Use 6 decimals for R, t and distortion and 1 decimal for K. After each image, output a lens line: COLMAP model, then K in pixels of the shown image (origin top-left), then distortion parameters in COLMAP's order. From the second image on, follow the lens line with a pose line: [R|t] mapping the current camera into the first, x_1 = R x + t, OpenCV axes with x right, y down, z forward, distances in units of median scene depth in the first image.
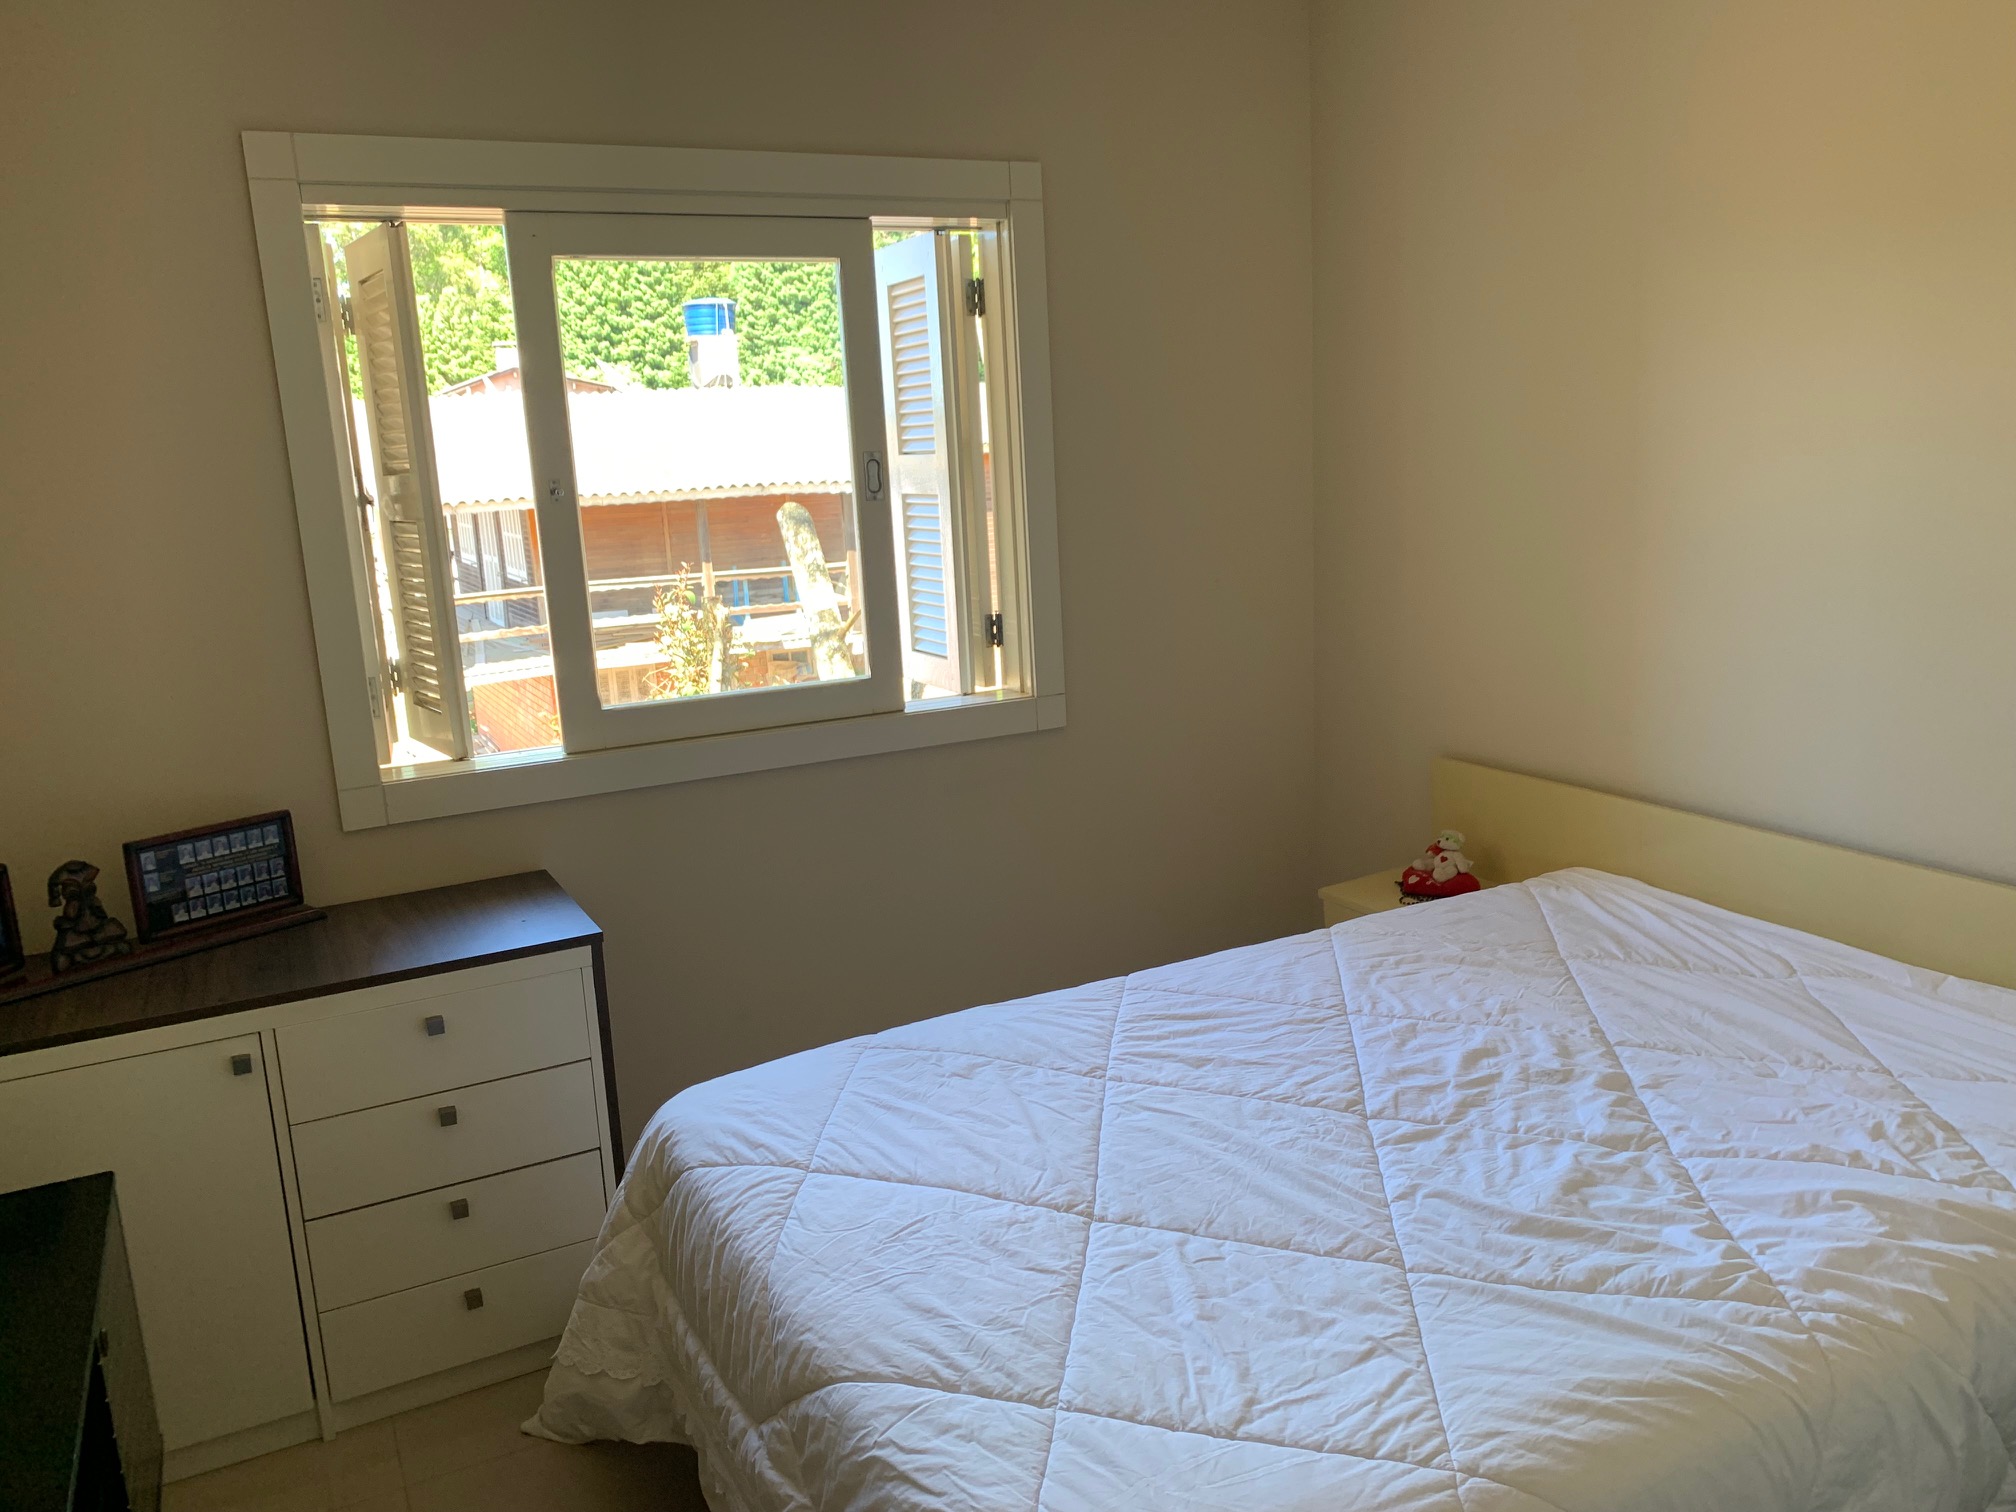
lens RADIAL K [[1543.3, 0, 1024.2], [0, 1543.3, 750.5], [0, 0, 1]] dist [0.052509, -0.071627]
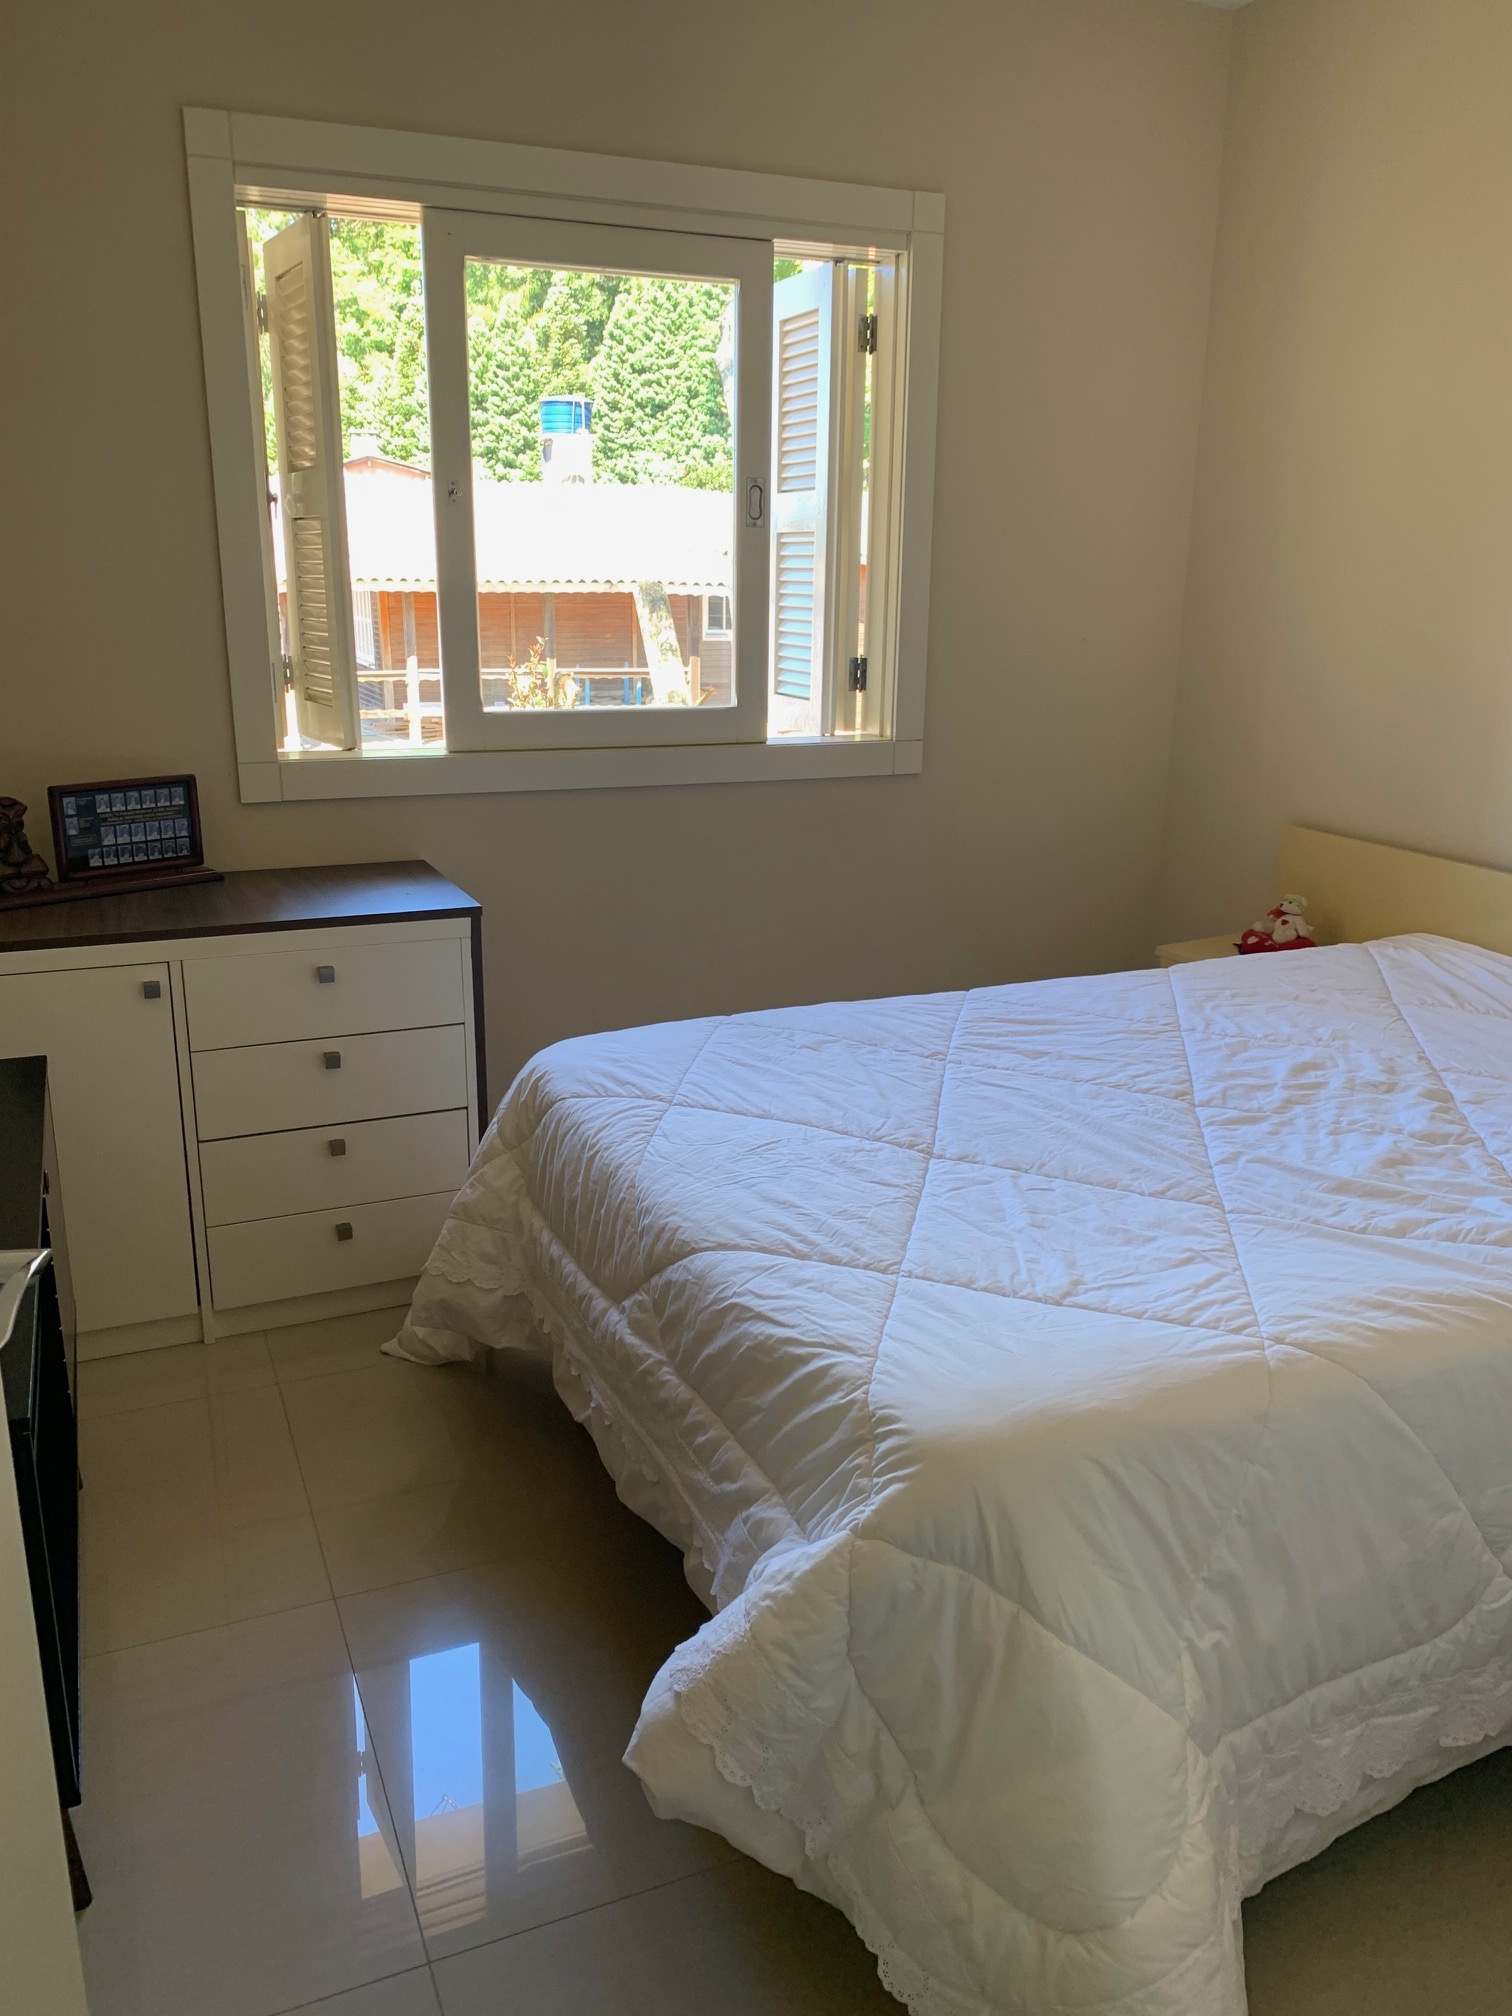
lens RADIAL K [[1543.3, 0, 753.6], [0, 1543.3, 1003.3], [0, 0, 1]] dist [0.052509, -0.071627]
pose [[0.995452, 0.078418, -0.054093, -0.022512], [-0.074009, 0.994108, 0.079195, 0.087744], [0.059985, -0.074831, 0.995390, -0.054062]]
